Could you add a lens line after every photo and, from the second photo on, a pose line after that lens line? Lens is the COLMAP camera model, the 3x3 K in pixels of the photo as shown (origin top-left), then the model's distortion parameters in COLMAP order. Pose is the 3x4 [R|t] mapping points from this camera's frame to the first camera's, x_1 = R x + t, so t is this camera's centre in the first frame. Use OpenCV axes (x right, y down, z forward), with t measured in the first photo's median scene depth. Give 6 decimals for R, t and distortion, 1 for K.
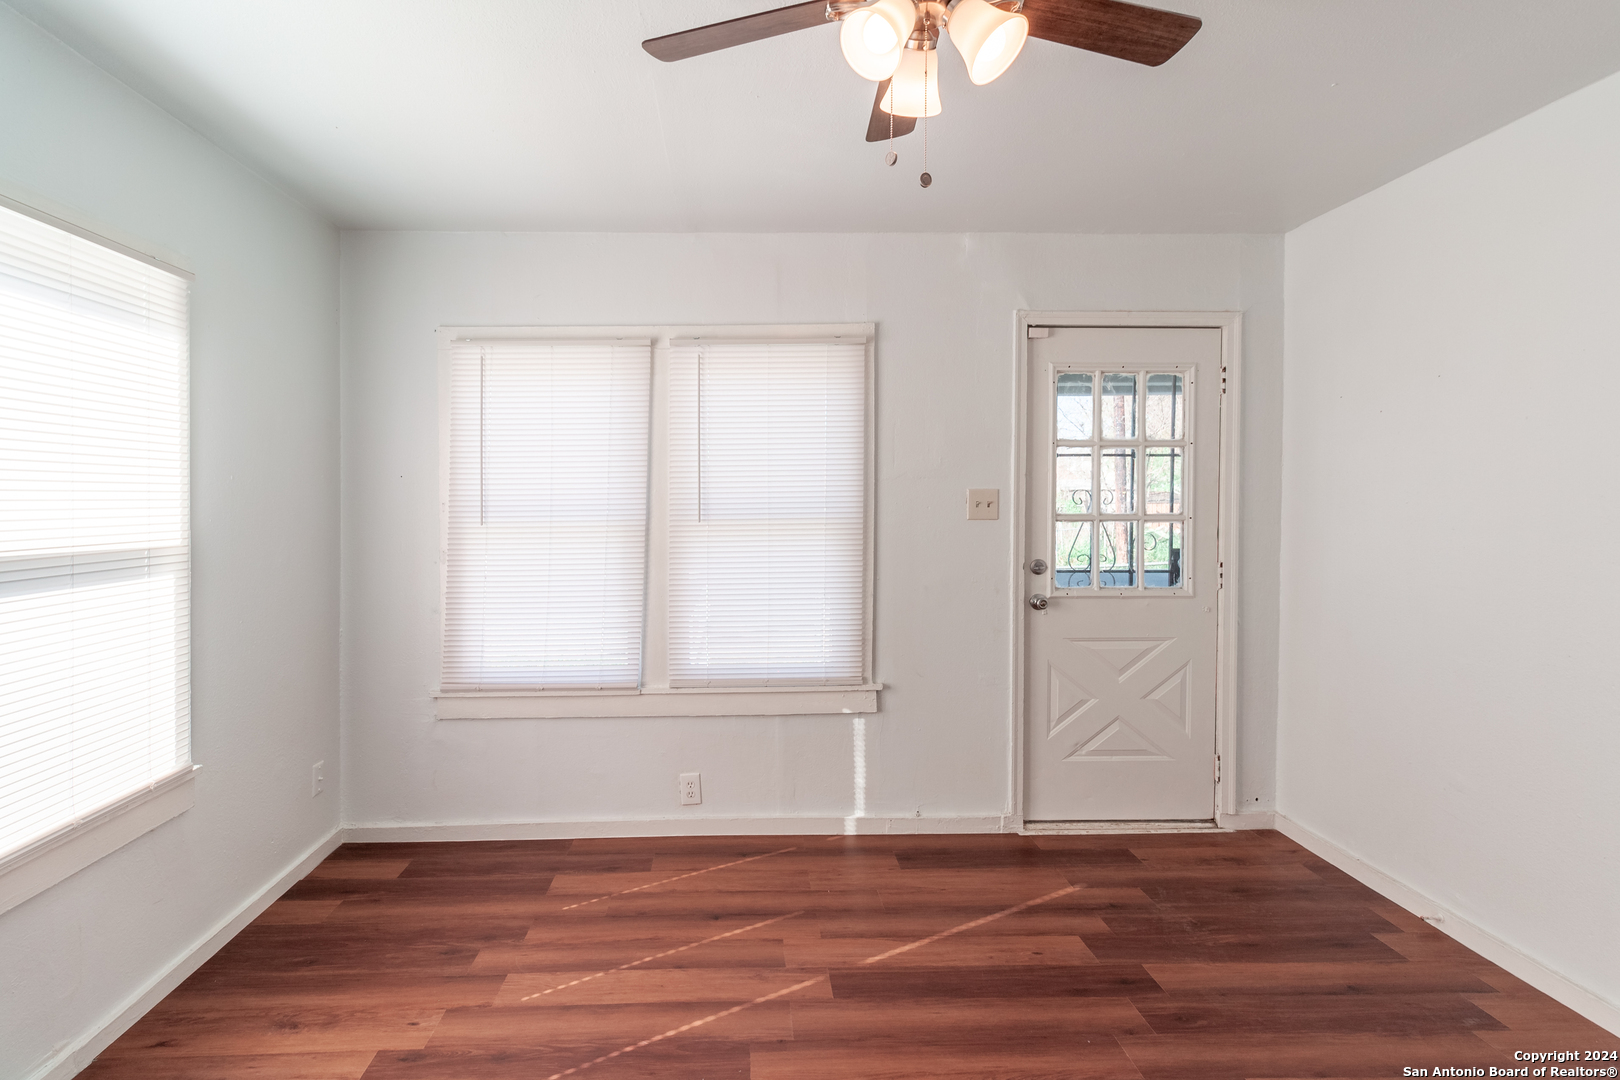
lens RADIAL K [[770.3, 0, 805.5], [0, 770.3, 509.6], [0, 0, 1]] dist [0.003034, 0.000870]
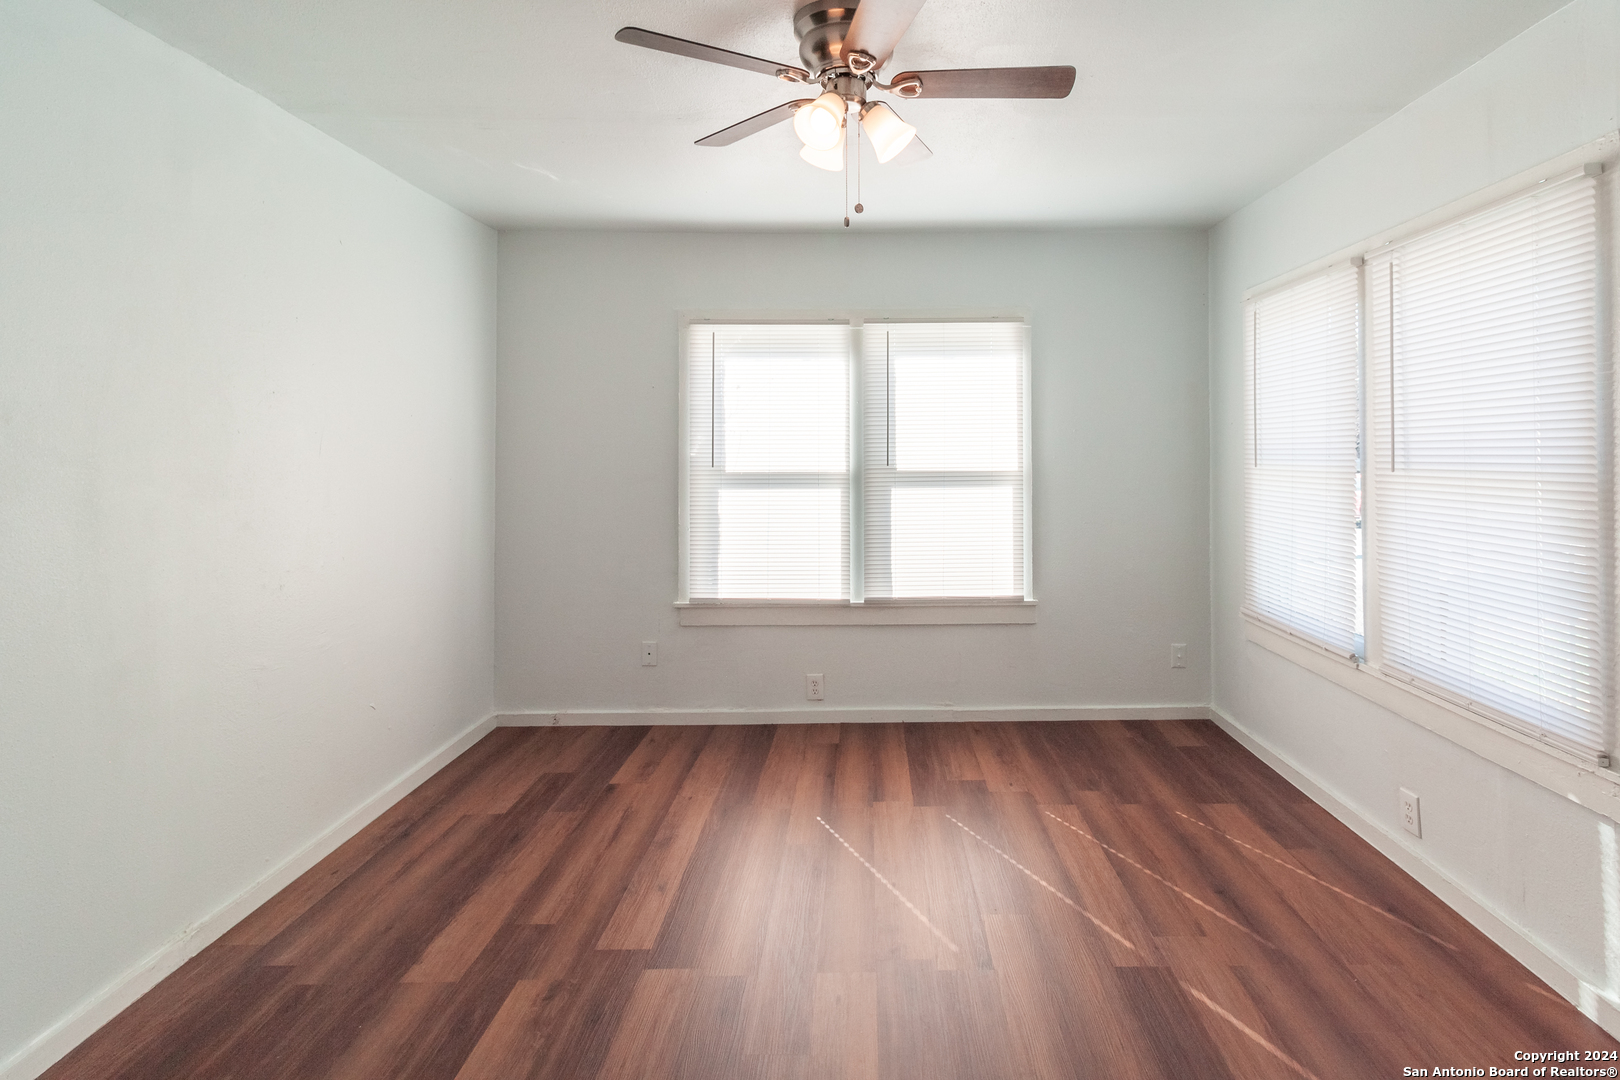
lens RADIAL K [[814.9, 0, 876.3], [0, 814.9, 438.9], [0, 0, 1]] dist [-0.000407, -0.000182]
pose [[-0.044527, -0.008432, -0.998973, 0.716858], [-0.006829, 0.999944, -0.008136, -0.004607], [0.998985, 0.006460, -0.044582, 0.506272]]
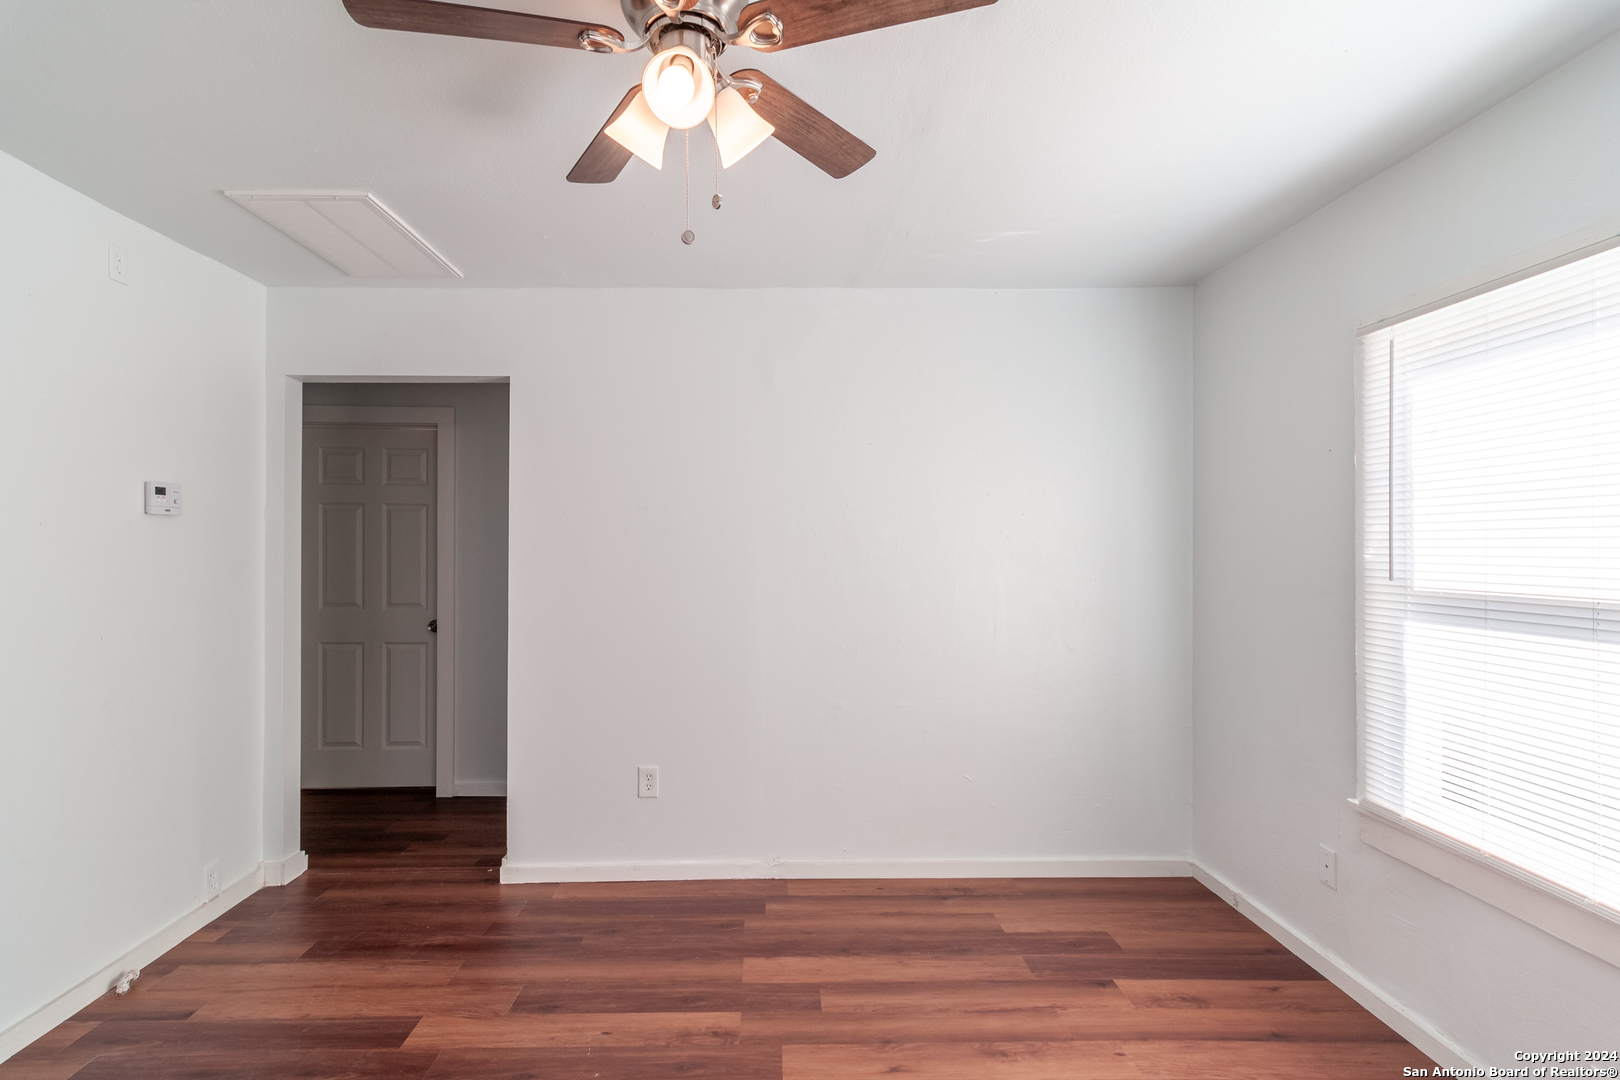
lens RADIAL K [[786.5, 0, 766.7], [0, 786.5, 548.5], [0, 0, 1]] dist [0.002749, 0.000095]
pose [[-0.996380, 0.007829, 0.084654, -0.017823], [0.008797, 0.999900, 0.011065, -0.009092], [-0.084559, 0.011769, -0.996349, 0.911403]]
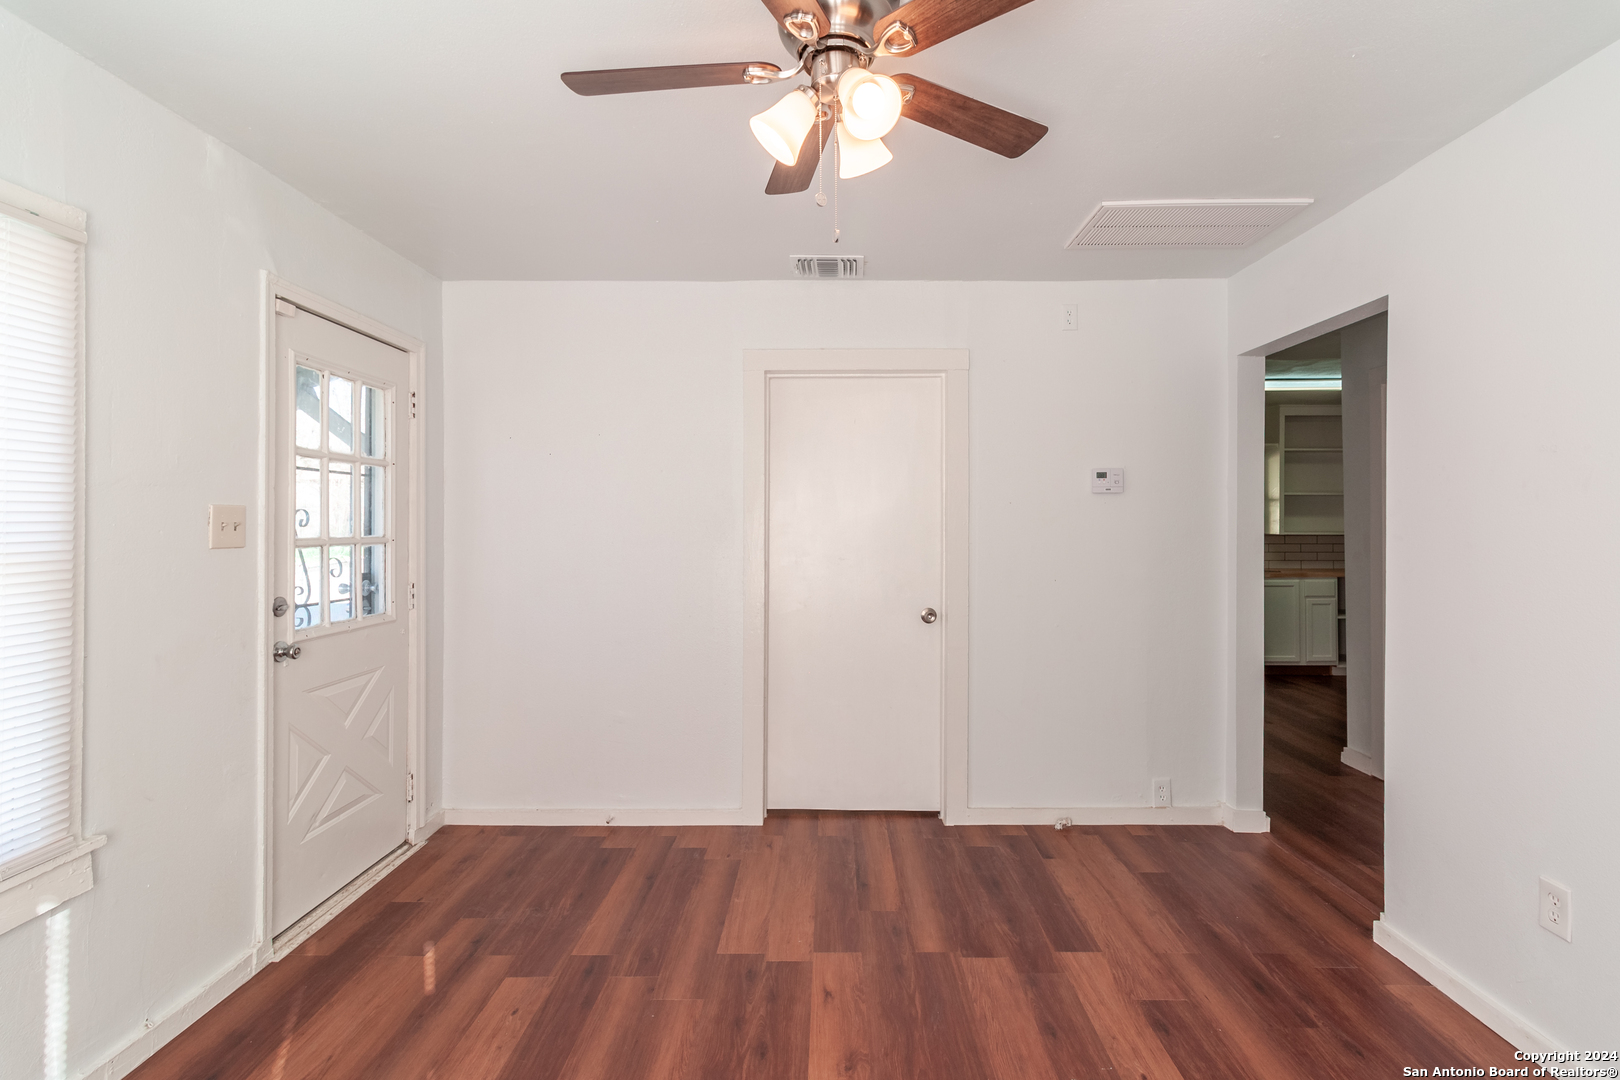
lens RADIAL K [[746.8, 0, 791.6], [0, 746.8, 520.3], [0, 0, 1]] dist [0.000844, -0.000597]
pose [[0.110944, 0.005902, 0.993809, -0.419939], [0.013512, 0.999881, -0.007447, -0.000476], [-0.993735, 0.014255, 0.110851, 0.428421]]
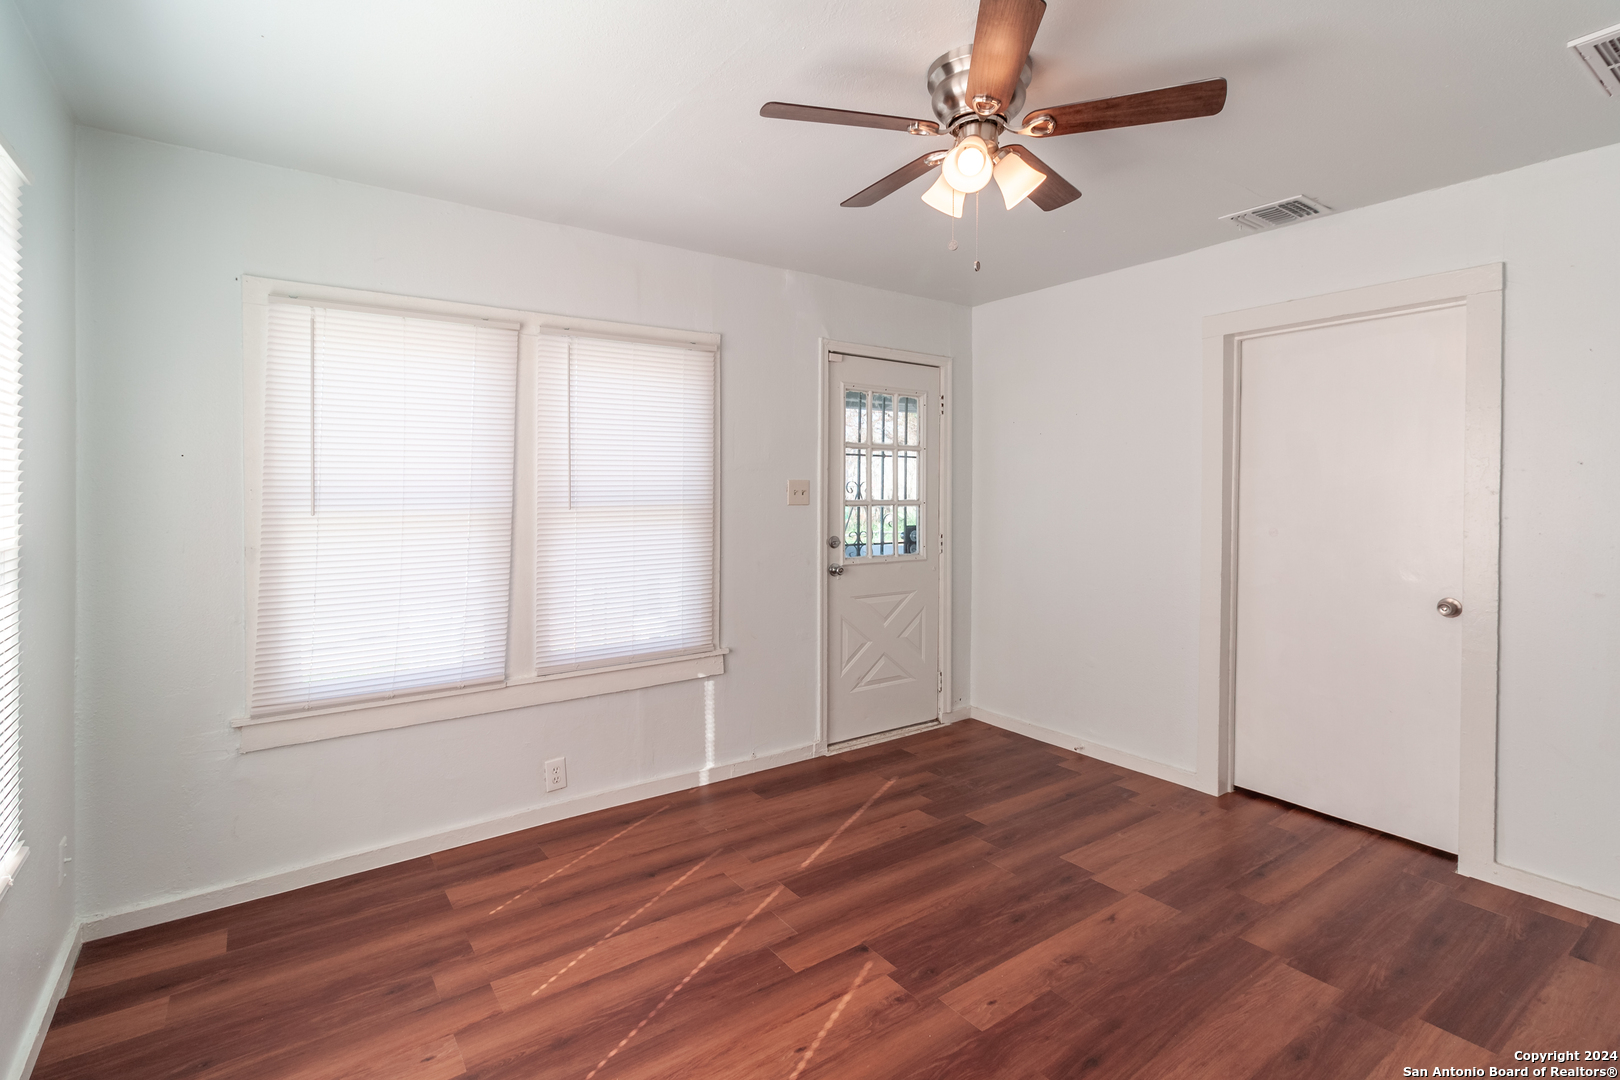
lens RADIAL K [[712.4, 0, 837.8], [0, 712.4, 495.6], [0, 0, 1]] dist [0.003311, 0.000355]
pose [[0.838248, -0.000448, 0.545288, -0.355572], [0.005053, 0.999963, -0.006946, 0.006769], [-0.545265, 0.008578, 0.838220, 0.016029]]
